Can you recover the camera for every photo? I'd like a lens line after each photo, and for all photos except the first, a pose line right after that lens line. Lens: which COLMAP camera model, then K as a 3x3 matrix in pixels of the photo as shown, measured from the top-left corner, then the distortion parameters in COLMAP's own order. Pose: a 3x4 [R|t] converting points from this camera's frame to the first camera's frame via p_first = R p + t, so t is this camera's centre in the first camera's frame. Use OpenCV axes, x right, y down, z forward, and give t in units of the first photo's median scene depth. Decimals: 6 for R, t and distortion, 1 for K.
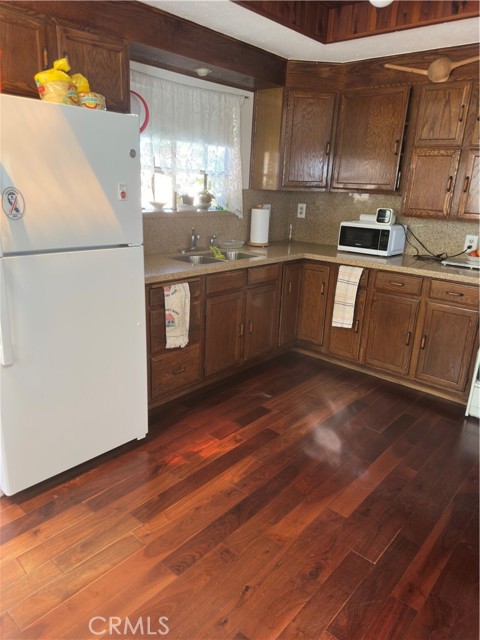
lens RADIAL K [[459.3, 0, 219.5], [0, 459.3, 318.7], [0, 0, 1]] dist [0.051042, -0.047635]
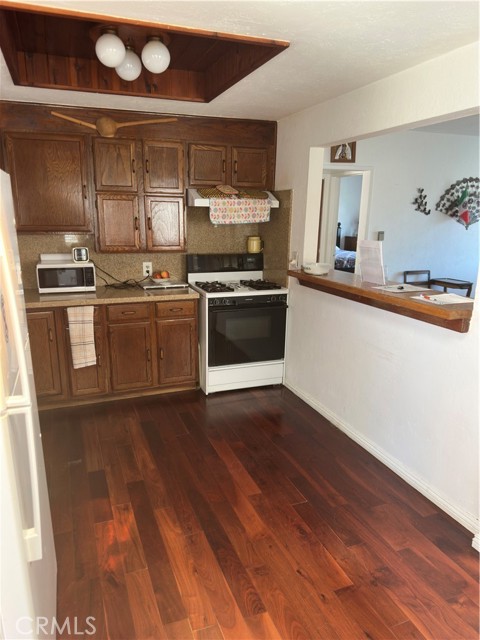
lens RADIAL K [[459.3, 0, 241.3], [0, 459.3, 324.6], [0, 0, 1]] dist [0.051042, -0.047635]
pose [[0.448092, -0.253371, 0.857331, -0.481418], [0.261479, 0.954204, 0.145335, -0.143852], [-0.854893, 0.159051, 0.493822, 0.219776]]
